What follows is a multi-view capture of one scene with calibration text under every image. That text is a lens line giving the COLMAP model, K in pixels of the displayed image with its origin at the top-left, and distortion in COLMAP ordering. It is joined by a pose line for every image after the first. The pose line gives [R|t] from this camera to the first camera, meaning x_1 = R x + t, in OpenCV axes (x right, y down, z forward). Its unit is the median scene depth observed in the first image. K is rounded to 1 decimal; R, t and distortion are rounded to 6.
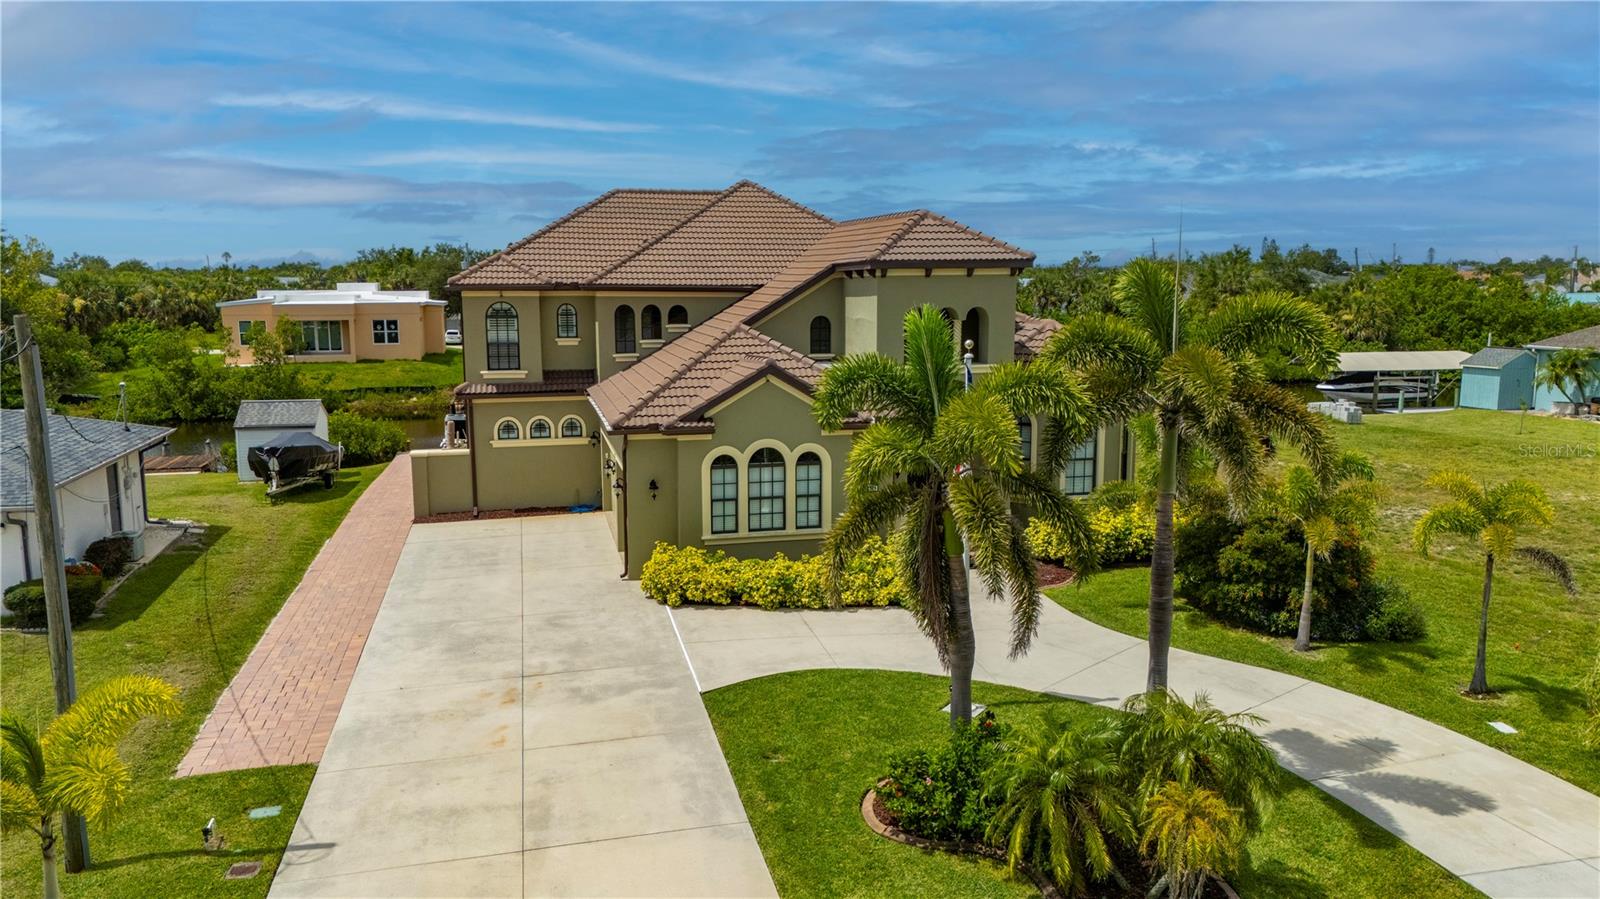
lens RADIAL K [[1188.6, 0, 810.0], [0, 1188.6, 435.1], [0, 0, 1]] dist [0.074345, -0.071669]
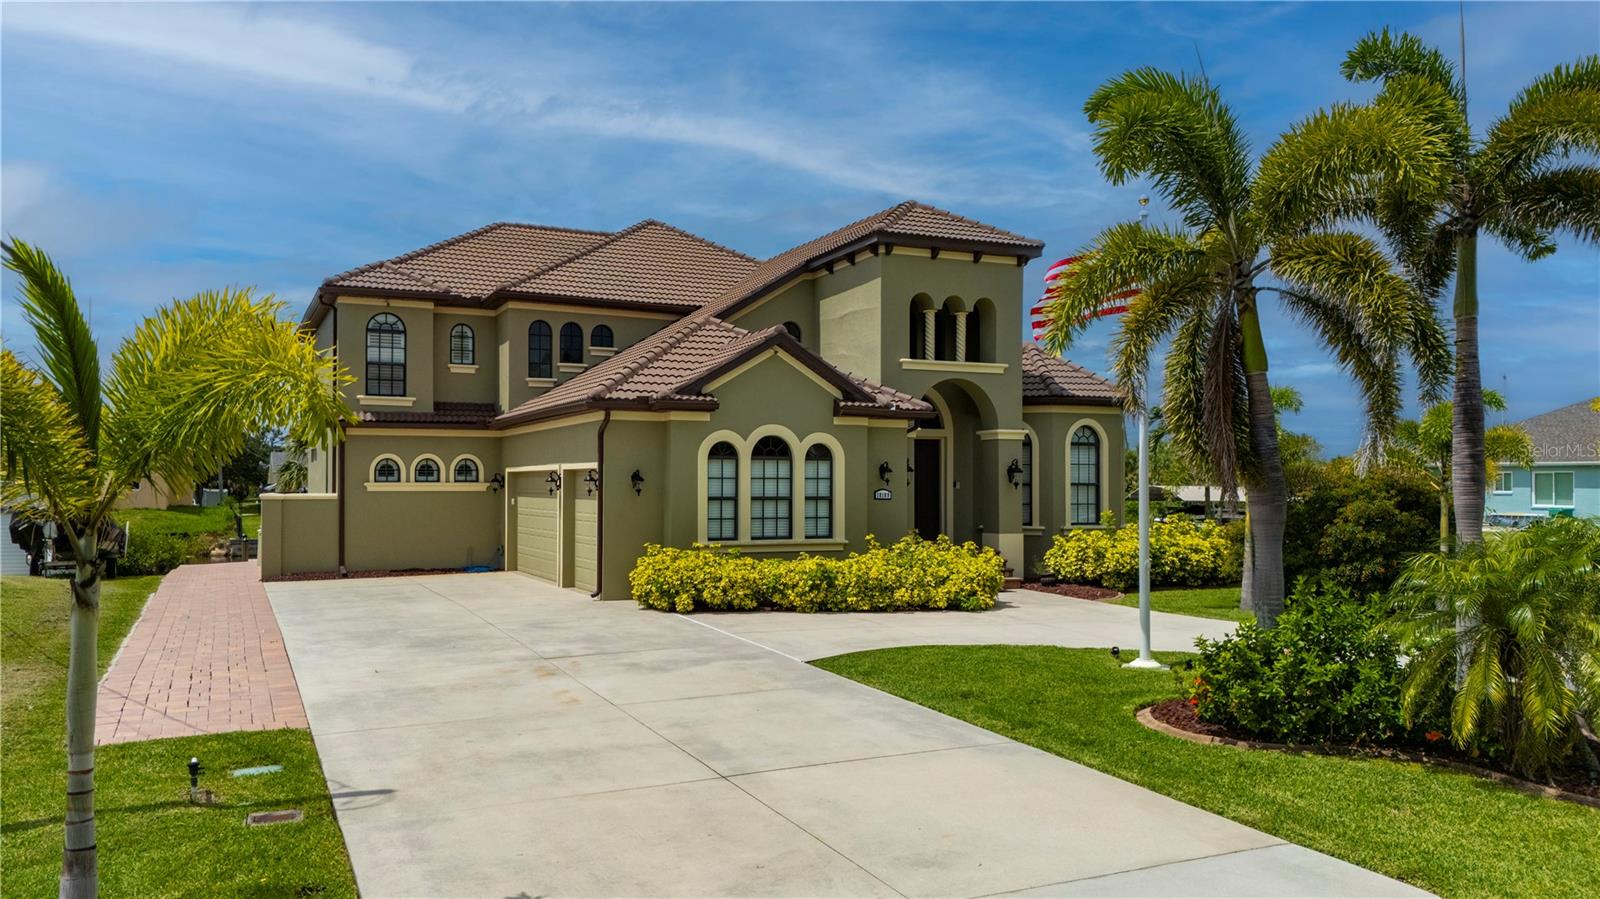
lens RADIAL K [[1188.6, 0, 792.8], [0, 1188.6, 480.7], [0, 0, 1]] dist [0.074345, -0.071669]
pose [[0.979446, 0.007478, 0.201569, -0.185857], [0.021855, 0.989495, -0.142904, 0.157267], [-0.200521, 0.144372, 0.968993, 0.200790]]
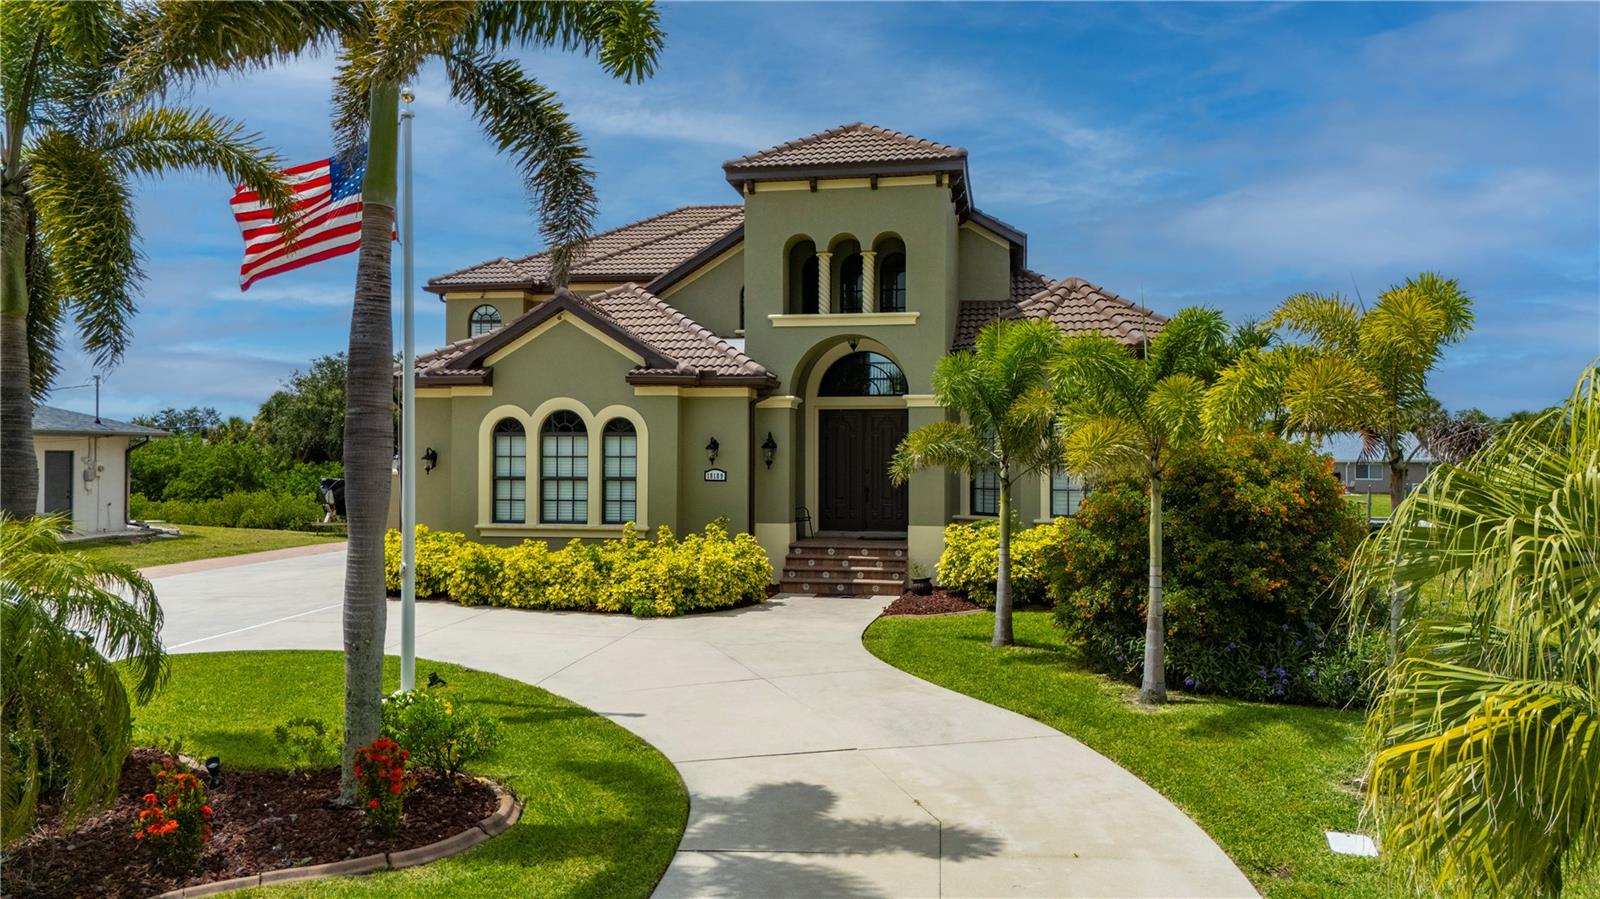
lens RADIAL K [[1188.6, 0, 814.2], [0, 1188.6, 461.0], [0, 0, 1]] dist [0.074345, -0.071669]
pose [[0.914194, 0.008226, -0.405193, 0.408808], [-0.065722, 0.989569, -0.128192, 0.126942], [0.399912, 0.143822, 0.905199, 0.380263]]
